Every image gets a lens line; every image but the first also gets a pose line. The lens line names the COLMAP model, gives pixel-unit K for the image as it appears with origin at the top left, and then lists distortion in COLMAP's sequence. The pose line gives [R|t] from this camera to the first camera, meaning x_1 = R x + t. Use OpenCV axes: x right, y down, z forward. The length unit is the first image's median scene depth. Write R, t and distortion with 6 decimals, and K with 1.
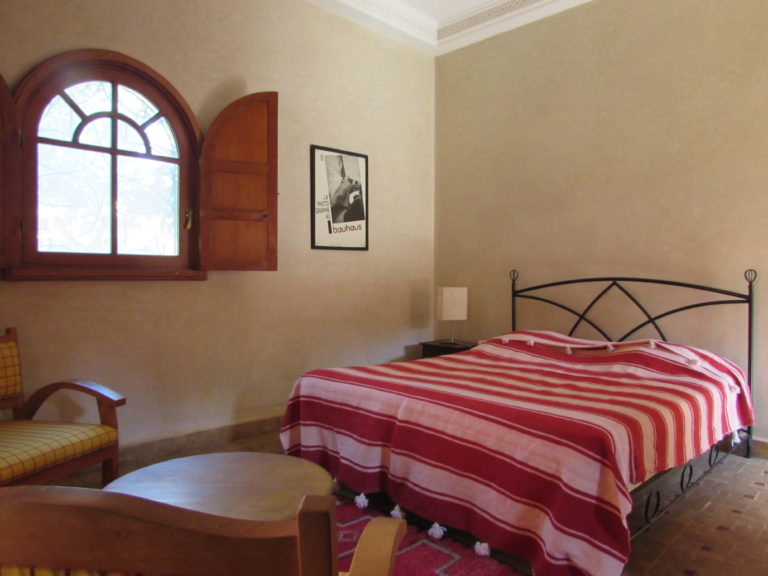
lens RADIAL K [[542.3, 0, 386.5], [0, 542.3, 285.8], [0, 0, 1]] dist [-0.024936, -0.002864]
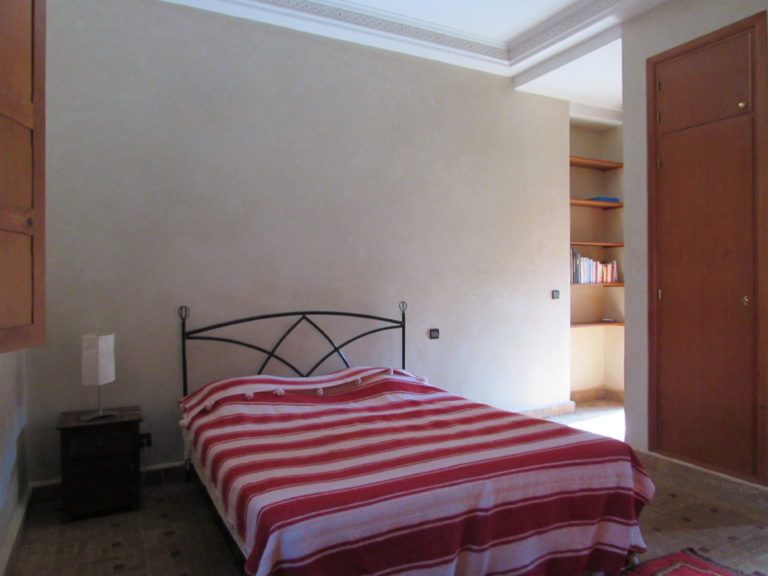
lens RADIAL K [[542.3, 0, 386.5], [0, 542.3, 285.8], [0, 0, 1]] dist [-0.024936, -0.002864]
pose [[0.297127, -0.014303, 0.954731, -0.523103], [0.021367, 0.999737, 0.008327, -0.071293], [-0.954599, 0.017925, 0.297355, 0.565317]]
